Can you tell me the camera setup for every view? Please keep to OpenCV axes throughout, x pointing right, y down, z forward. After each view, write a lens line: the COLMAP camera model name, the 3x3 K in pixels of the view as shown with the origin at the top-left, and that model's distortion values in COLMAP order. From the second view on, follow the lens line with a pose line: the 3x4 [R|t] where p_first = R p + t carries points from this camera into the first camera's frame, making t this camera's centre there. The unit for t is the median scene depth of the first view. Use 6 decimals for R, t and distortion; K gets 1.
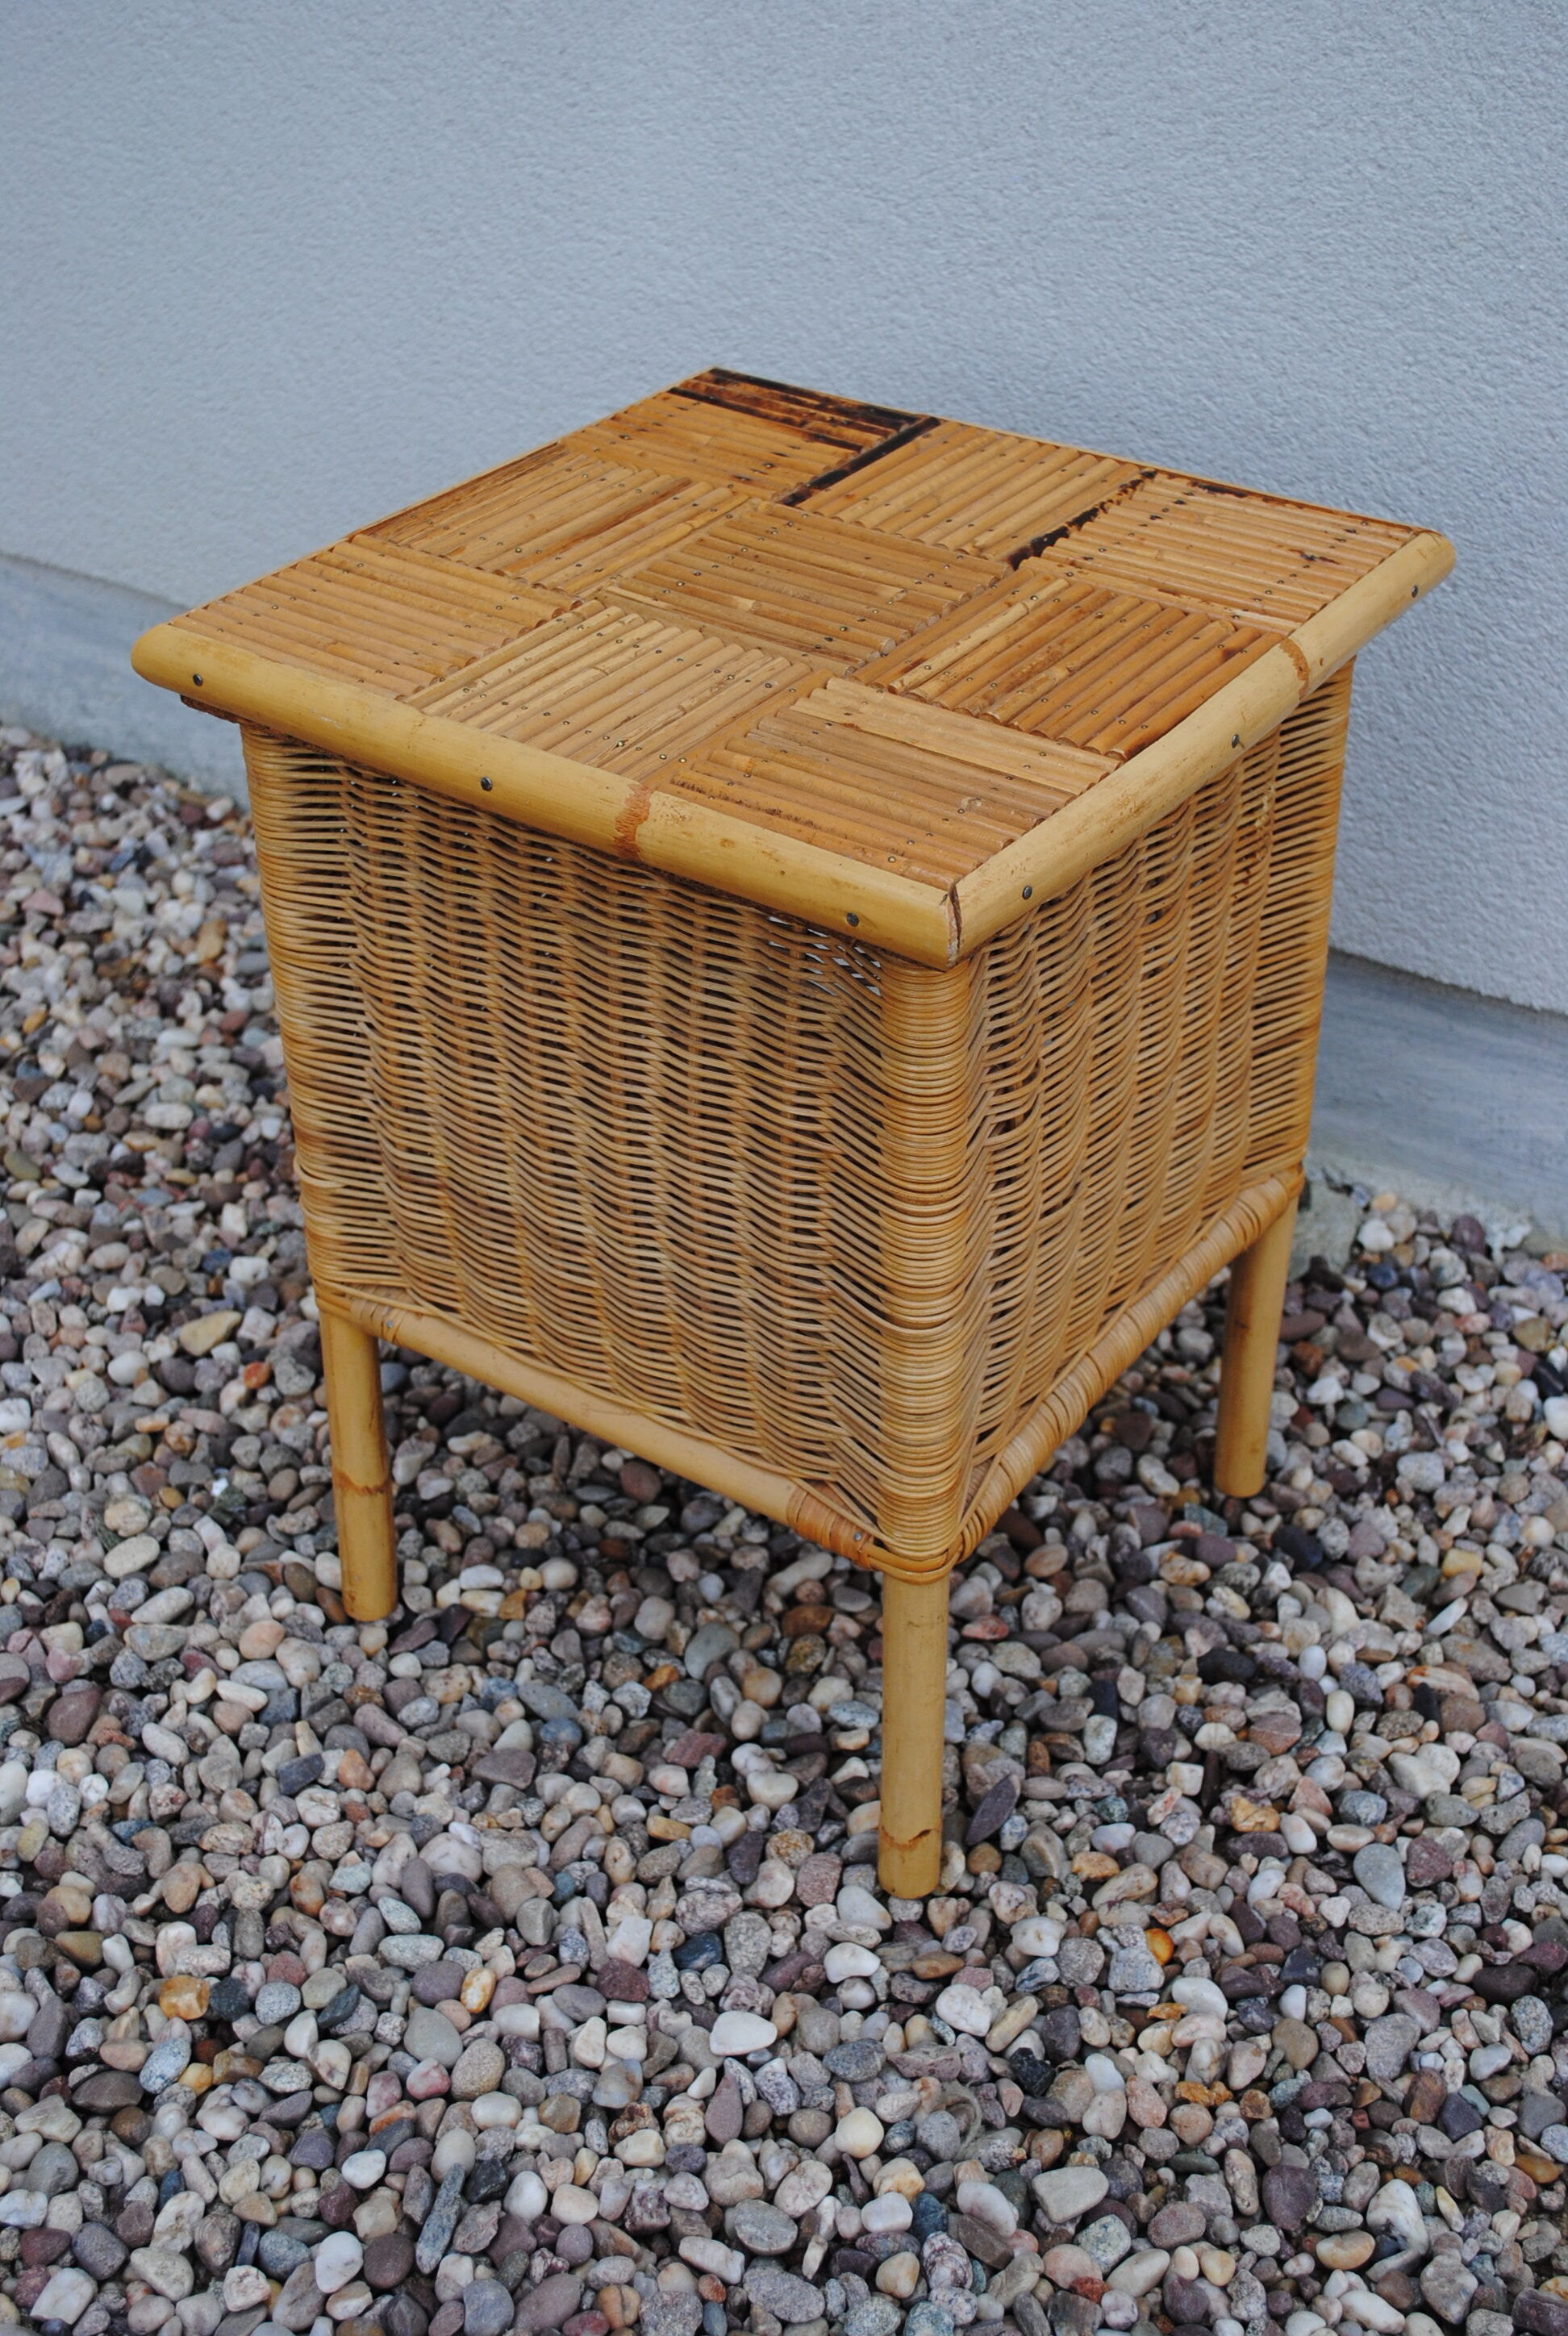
lens RADIAL K [[2824.1, 0, 733.4], [0, 2824.1, 1171.2], [0, 0, 1]] dist [-0.032711, 0.033179]
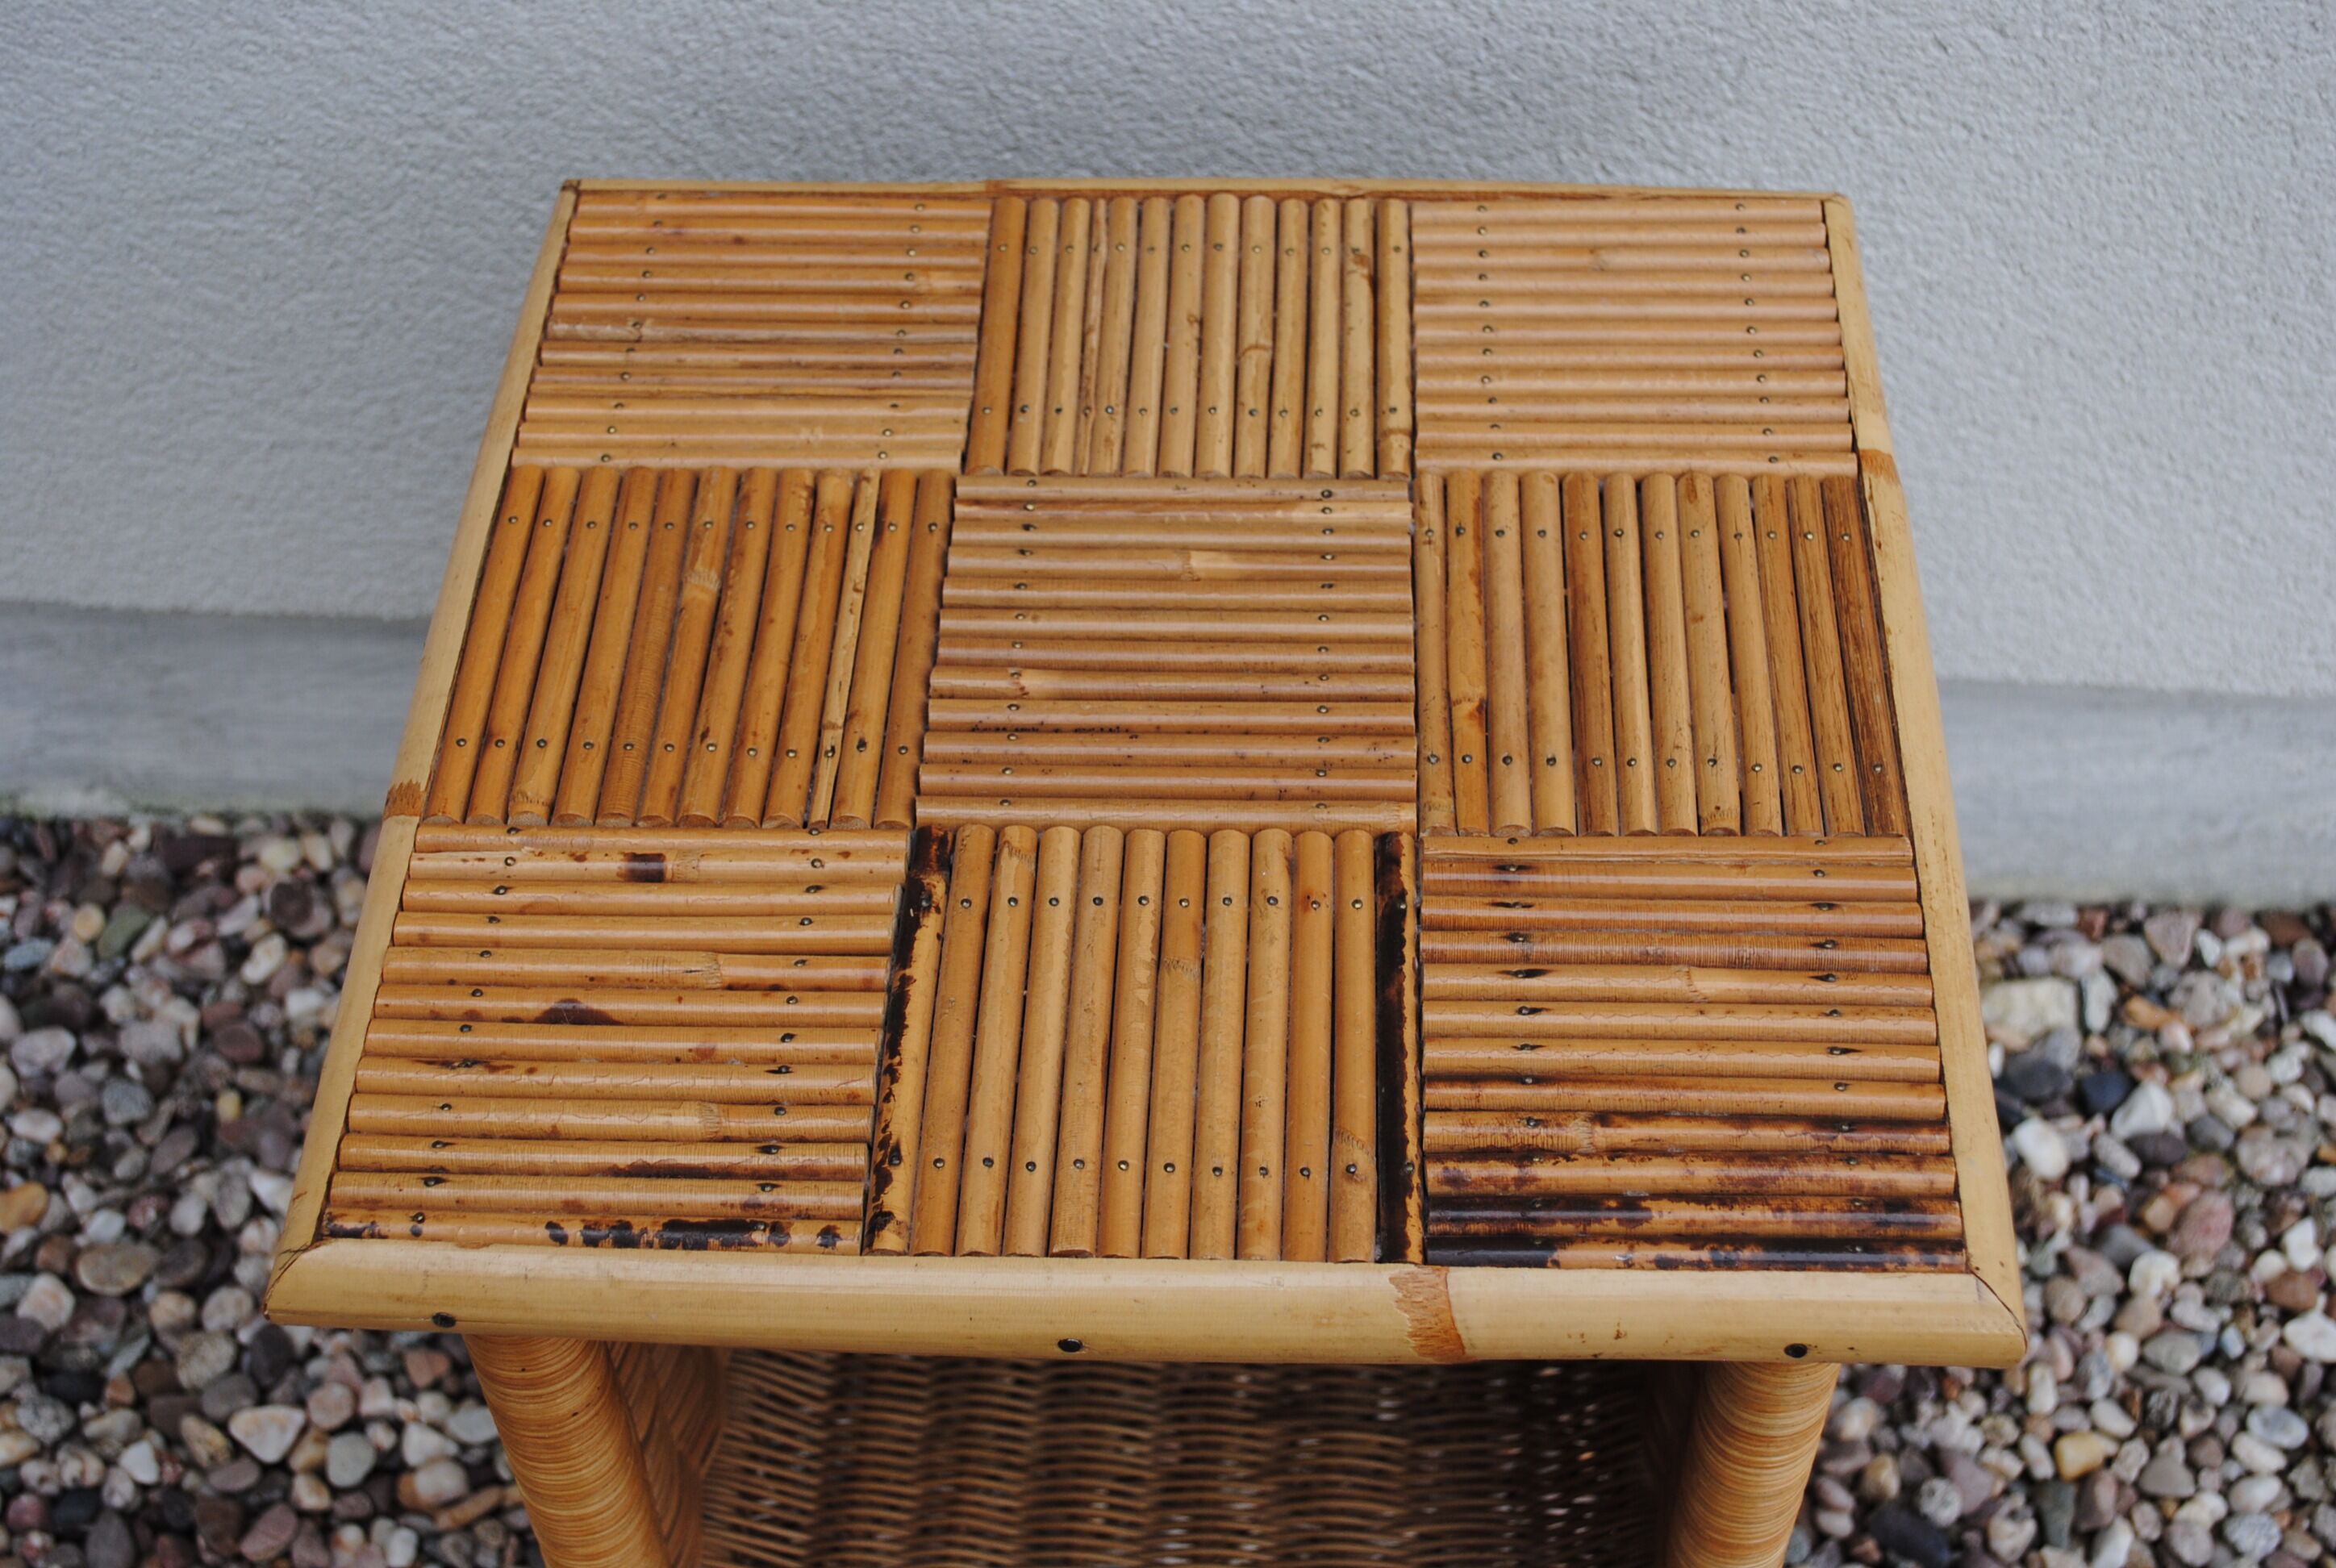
lens RADIAL K [[3141.1, 0, 1168.0], [0, 3141.1, 784.0], [0, 0, 1]] dist [-0.010385, -0.024792]
pose [[0.855930, -0.408160, 0.317474, -0.161901], [0.283865, 0.884066, 0.371279, -0.434265], [-0.432209, -0.227669, 0.872560, 0.410882]]
